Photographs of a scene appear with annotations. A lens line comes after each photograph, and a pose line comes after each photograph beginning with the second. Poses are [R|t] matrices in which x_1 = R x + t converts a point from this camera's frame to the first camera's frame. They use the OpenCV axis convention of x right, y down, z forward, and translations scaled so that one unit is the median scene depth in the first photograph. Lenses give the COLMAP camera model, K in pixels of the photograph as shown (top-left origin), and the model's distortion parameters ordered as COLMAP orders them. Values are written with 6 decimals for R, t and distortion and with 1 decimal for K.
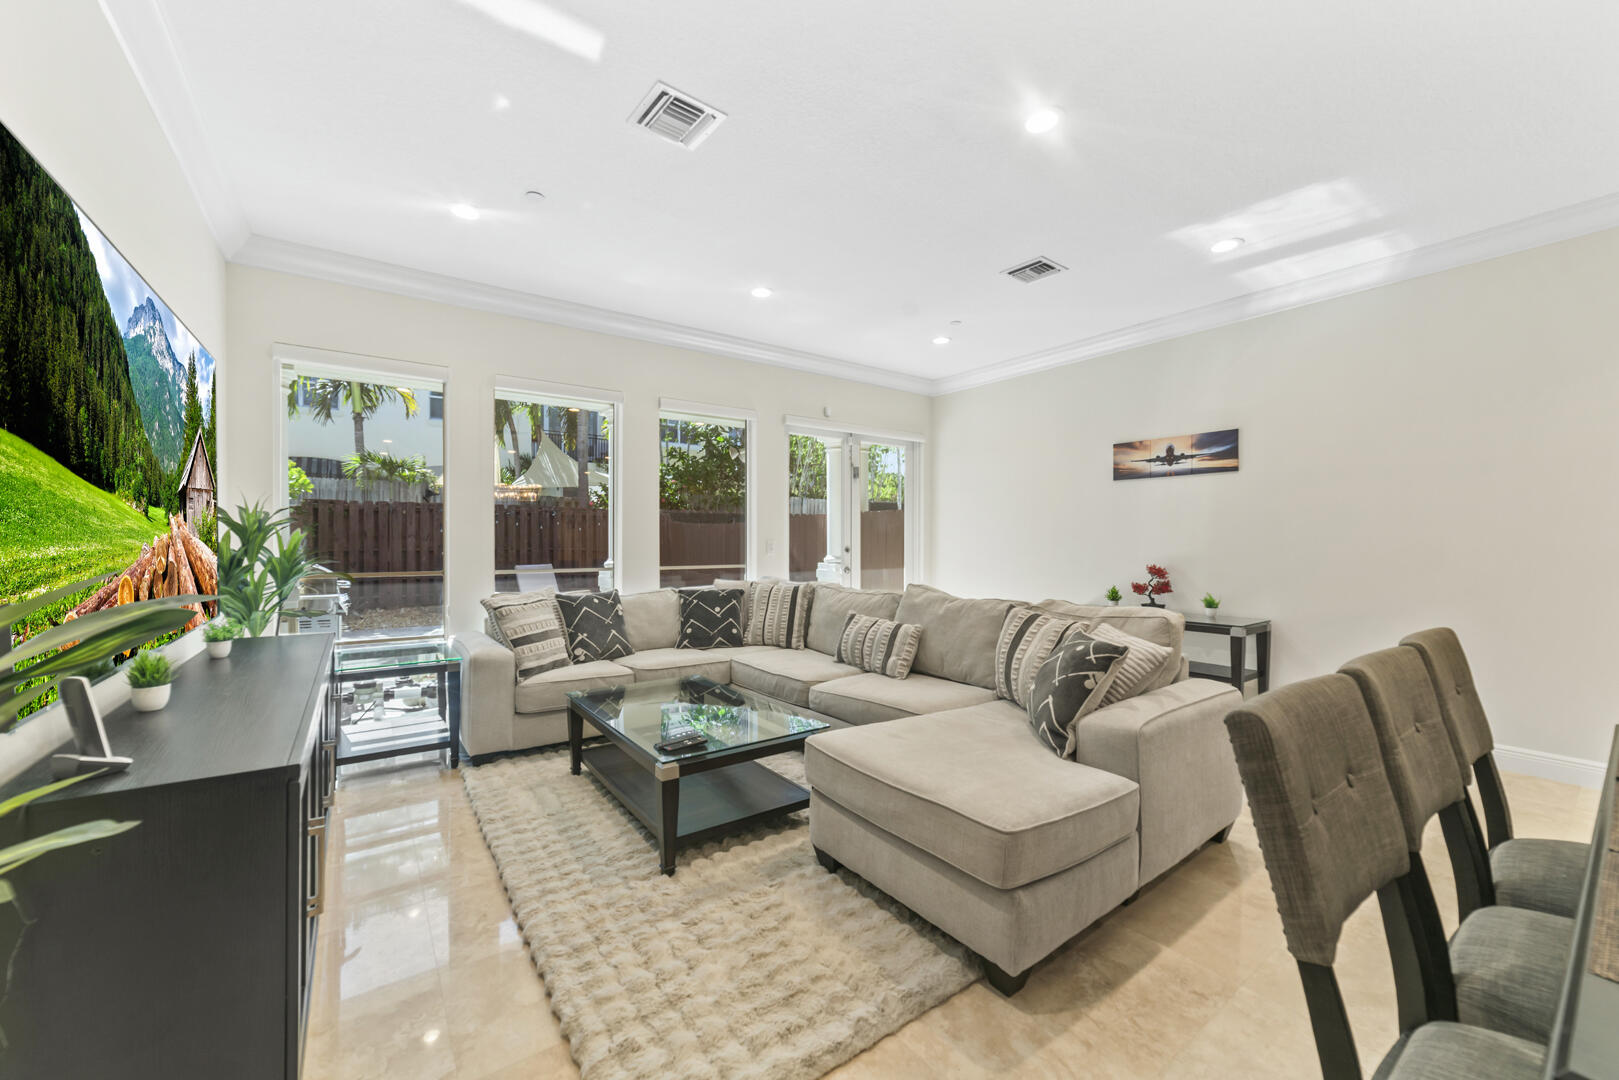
lens RADIAL K [[624.6, 0, 816.3], [0, 624.6, 548.1], [0, 0, 1]] dist [-0.017534, 0.005563]
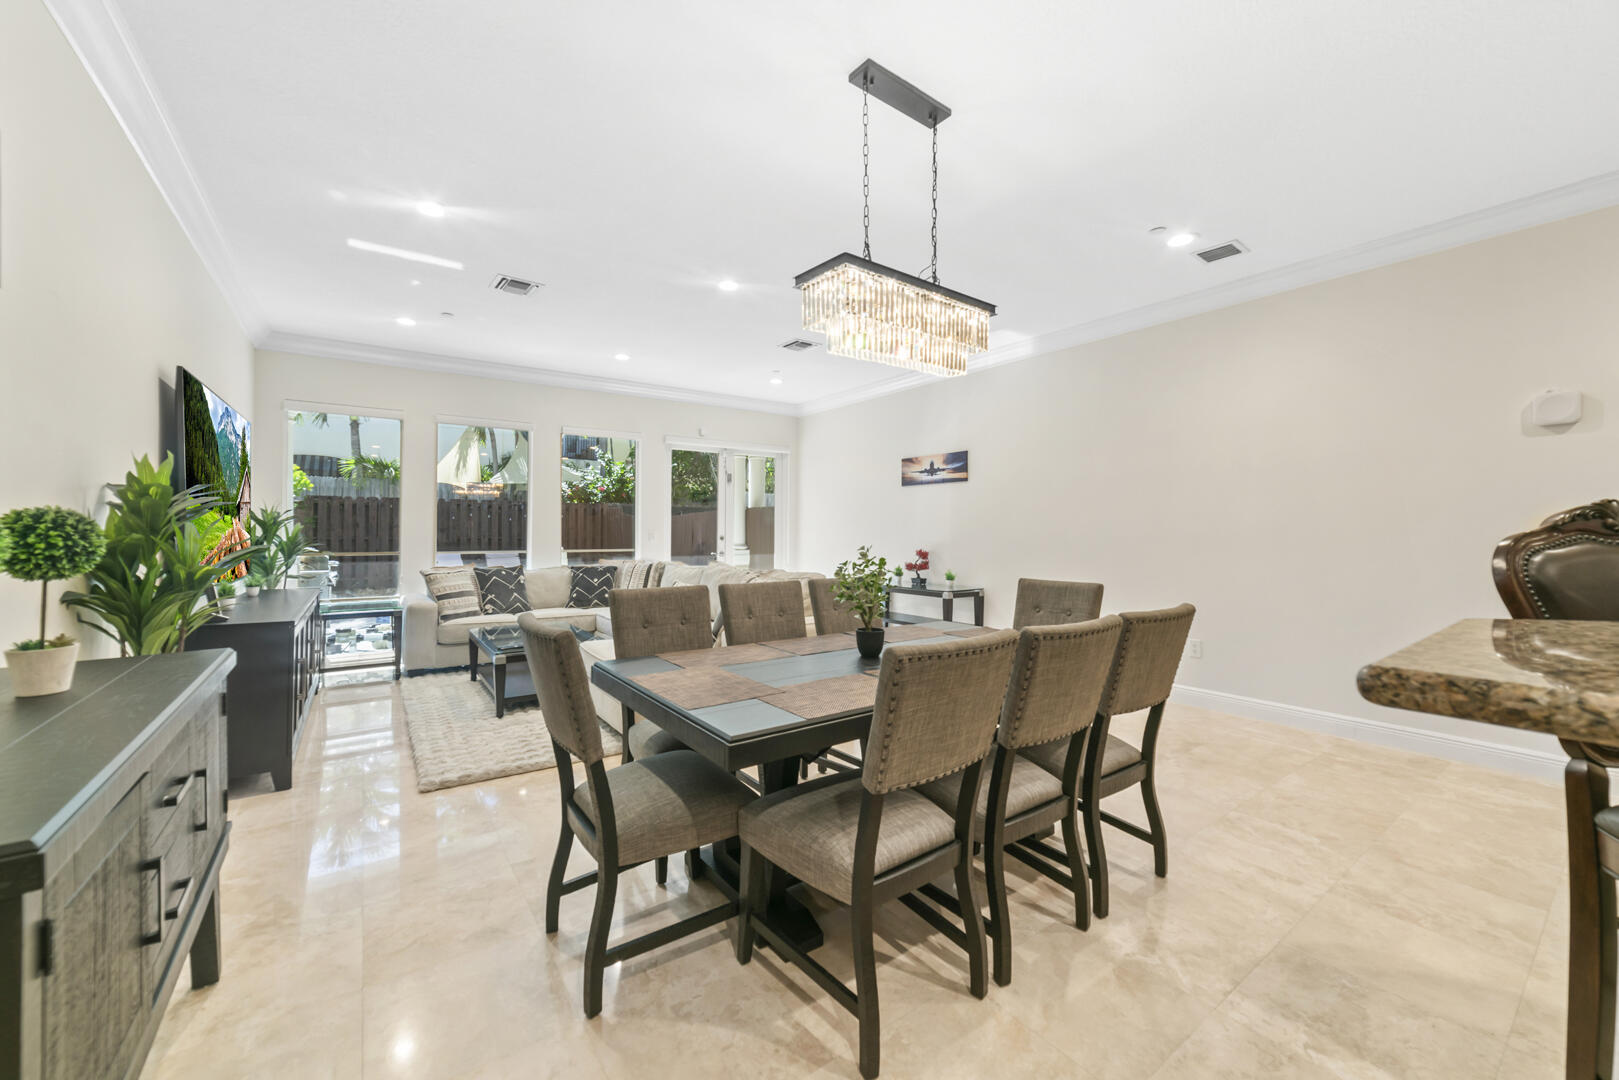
lens RADIAL K [[624.6, 0, 807.8], [0, 624.6, 527.2], [0, 0, 1]] dist [-0.017534, 0.005563]
pose [[0.999921, 0.001156, -0.012522, 0.361854], [-0.001383, 0.999835, -0.018113, 0.004926], [0.012499, 0.018129, 0.999758, -0.422890]]
